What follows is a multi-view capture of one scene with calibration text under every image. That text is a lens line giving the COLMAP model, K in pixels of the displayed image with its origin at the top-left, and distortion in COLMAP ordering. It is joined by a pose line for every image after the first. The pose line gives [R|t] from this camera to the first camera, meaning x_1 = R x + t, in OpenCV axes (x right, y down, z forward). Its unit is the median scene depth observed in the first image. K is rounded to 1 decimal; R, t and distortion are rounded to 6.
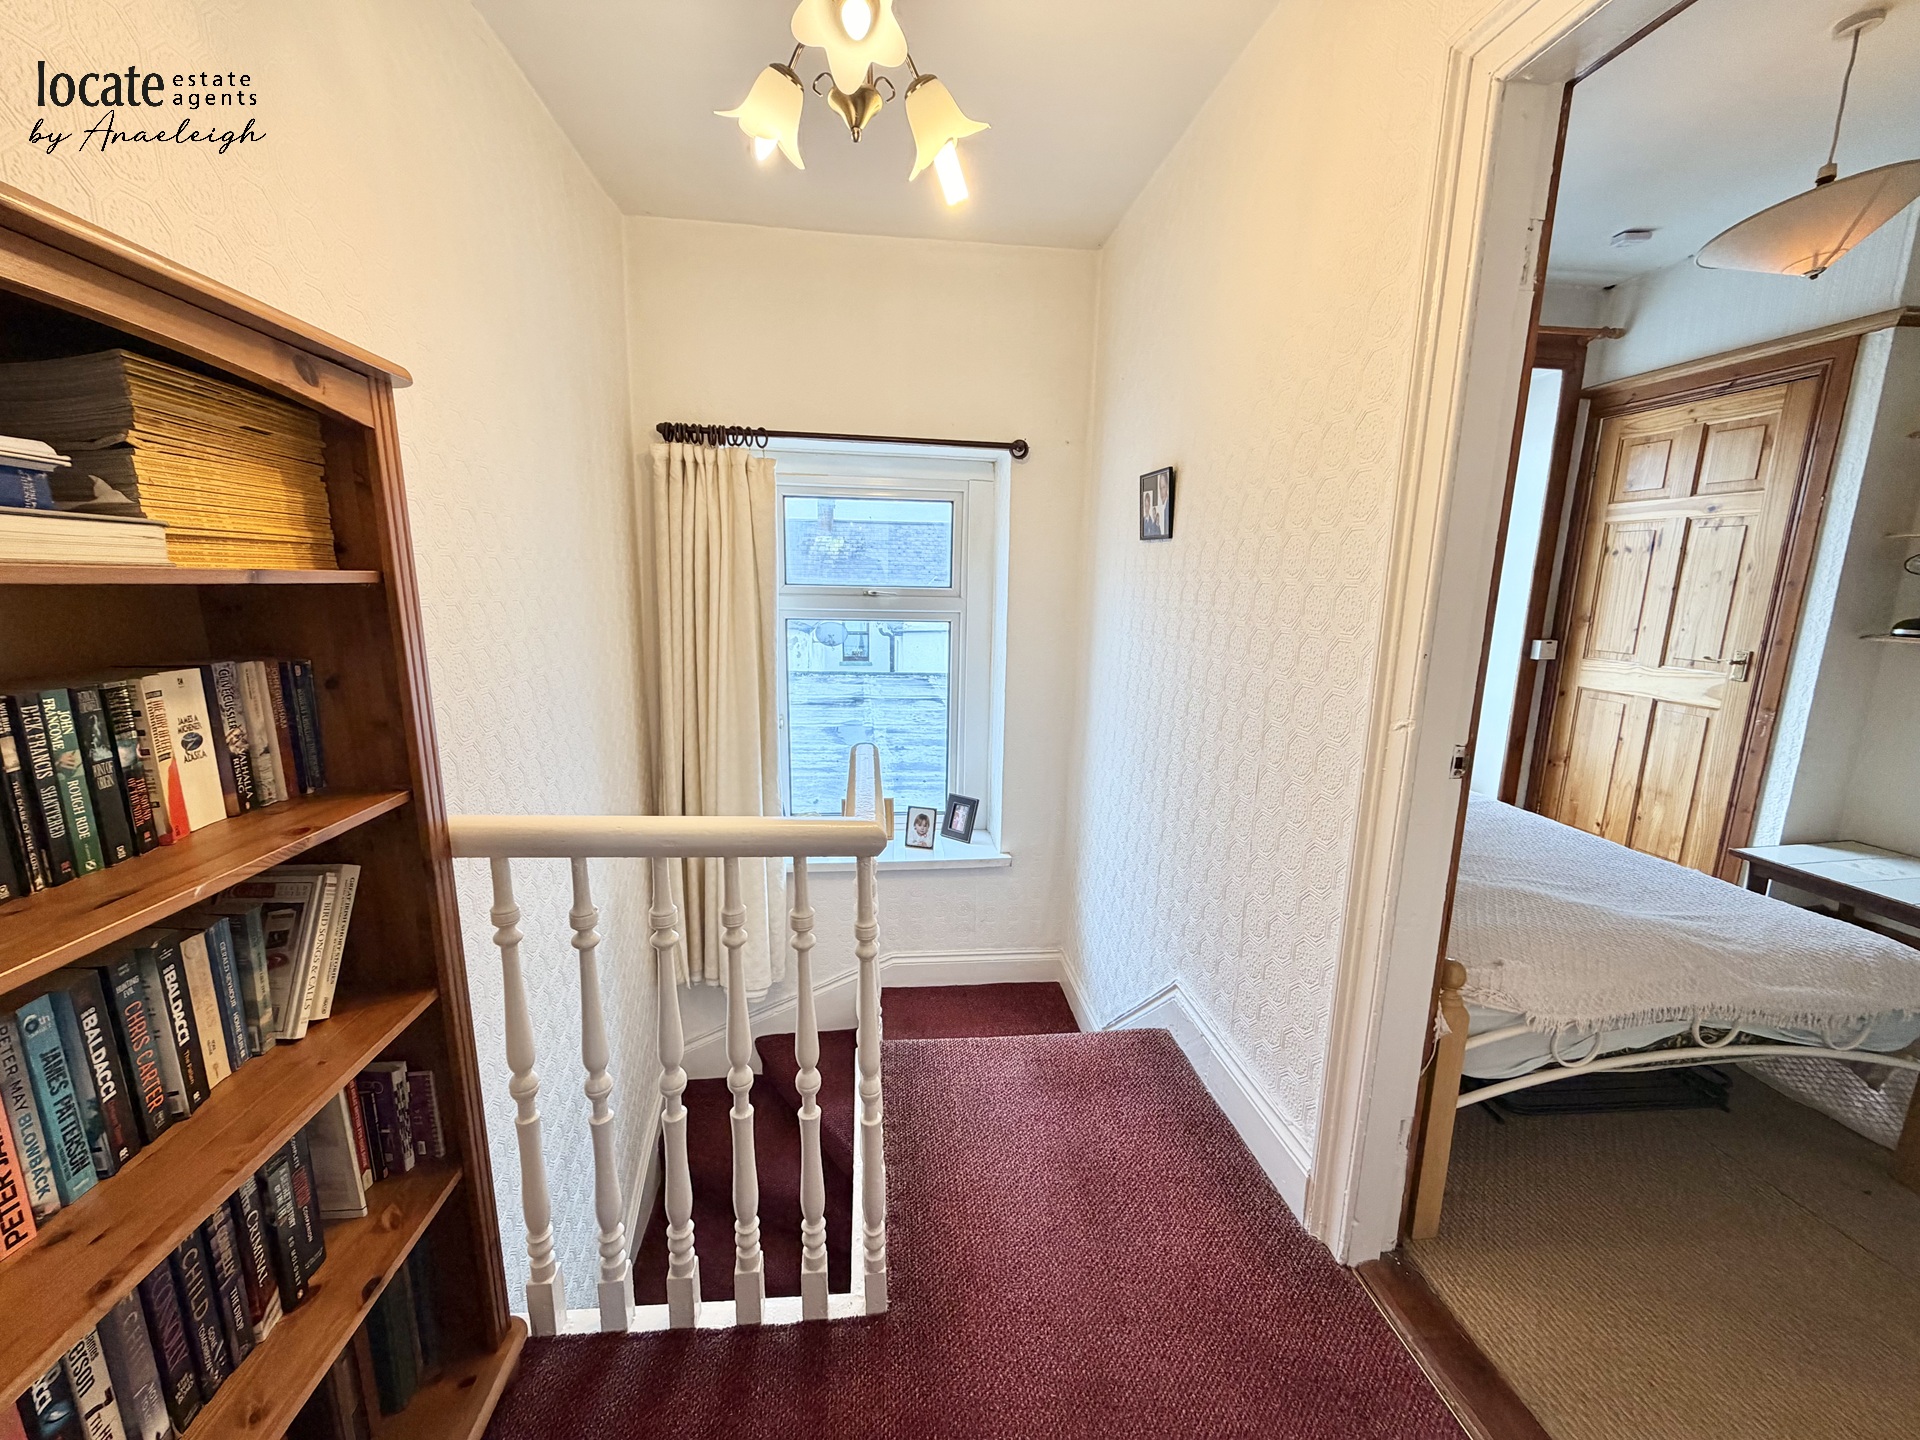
lens RADIAL K [[761.9, 0, 954.7], [0, 761.9, 724.0], [0, 0, 1]] dist [-0.001841, 0.000381]
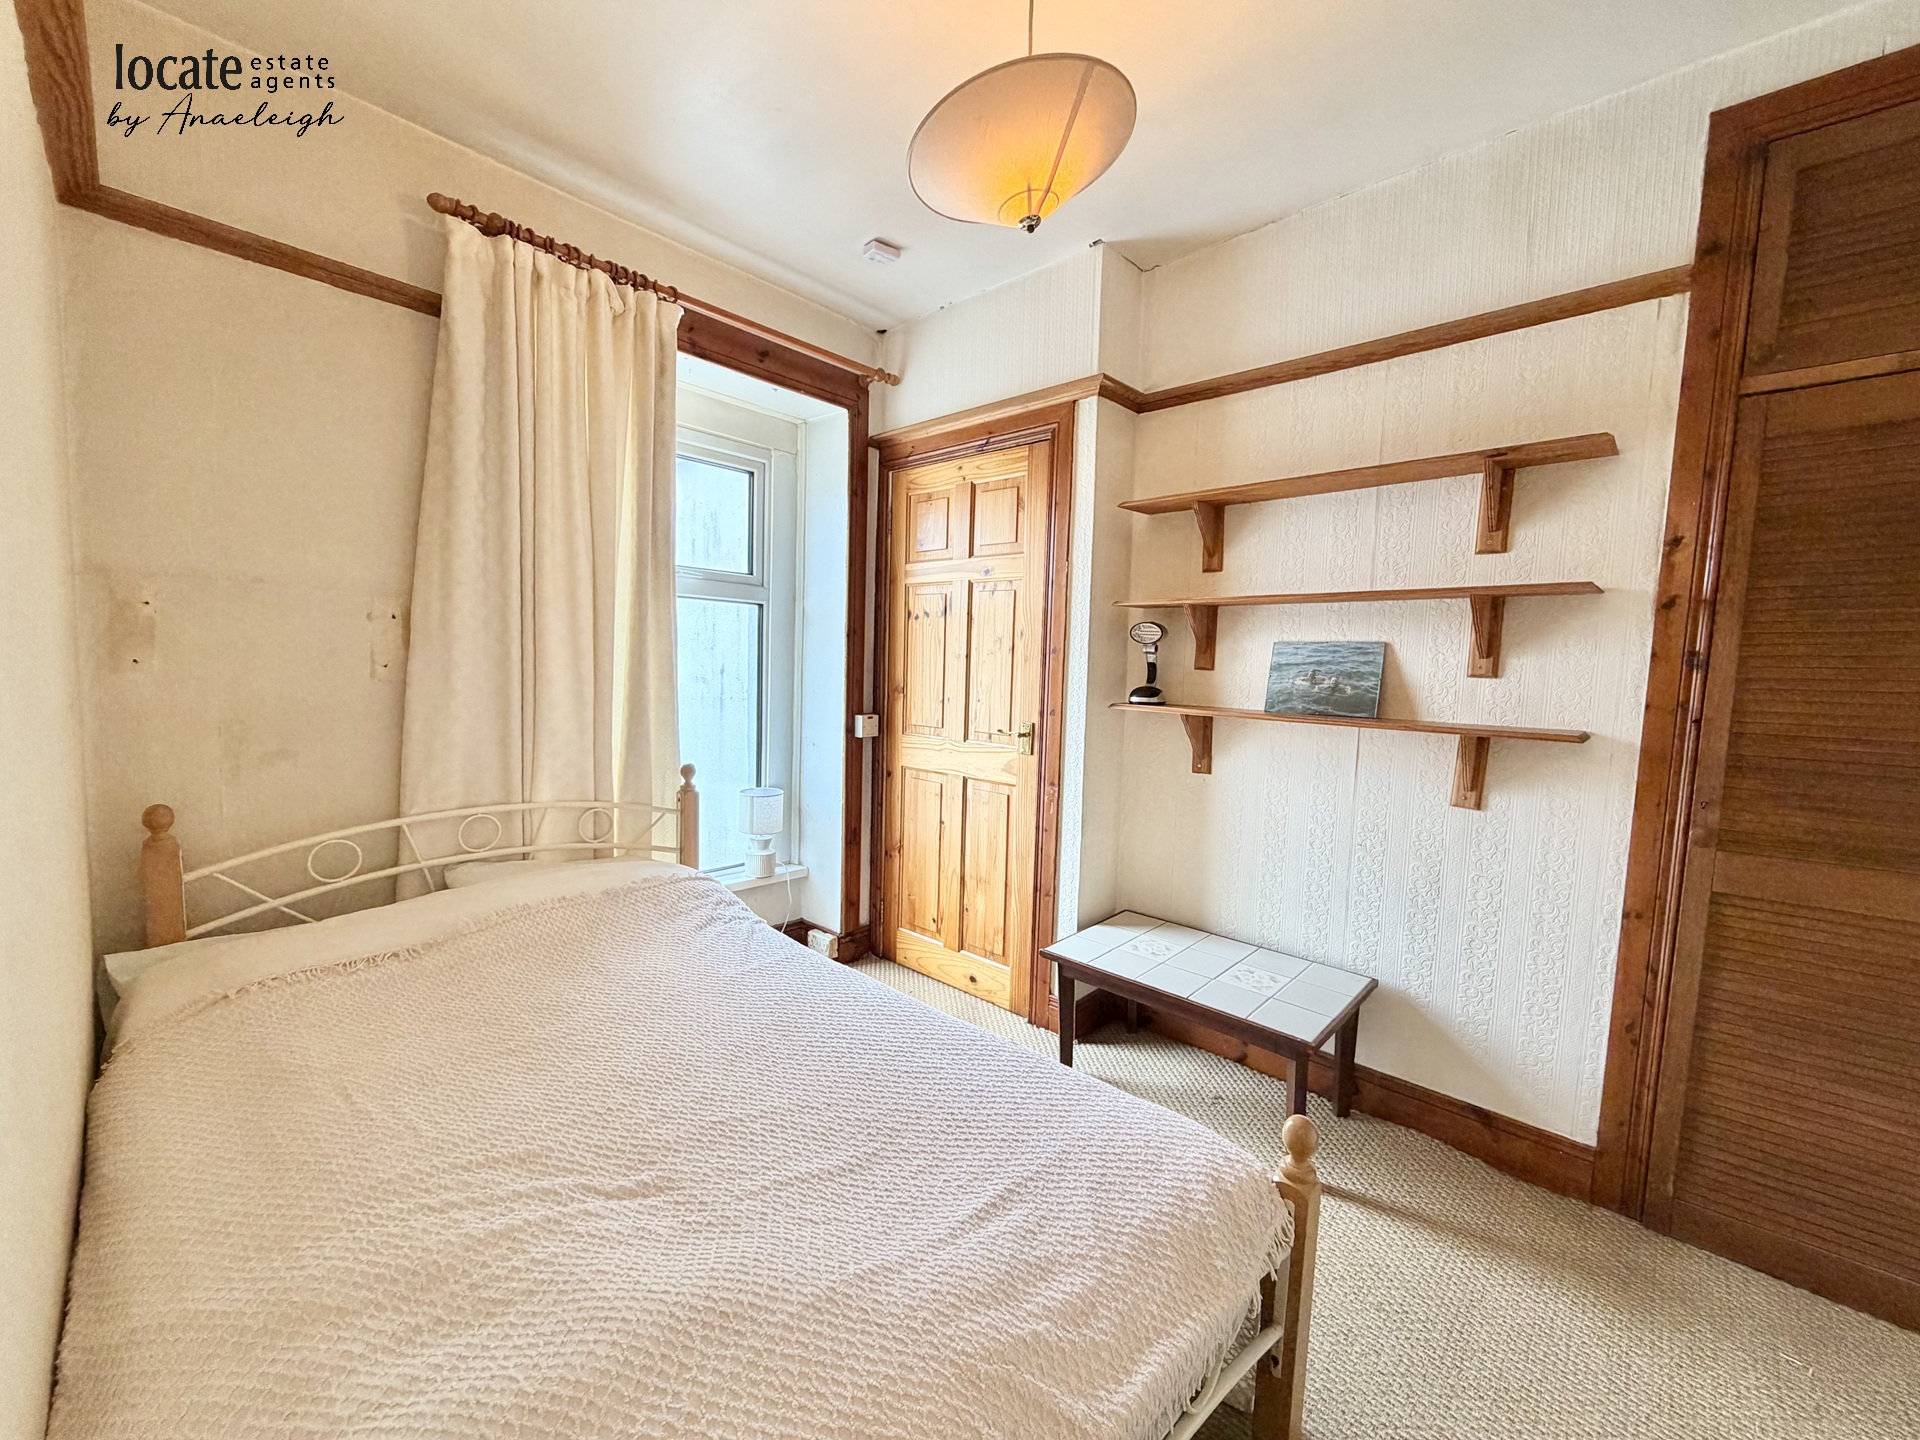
lens RADIAL K [[761.9, 0, 954.7], [0, 761.9, 724.0], [0, 0, 1]] dist [-0.001841, 0.000381]
pose [[0.764976, -0.044894, 0.642493, 0.346535], [0.104551, 0.992992, -0.055098, -0.048721], [-0.635517, 0.109322, 0.764308, 0.322077]]
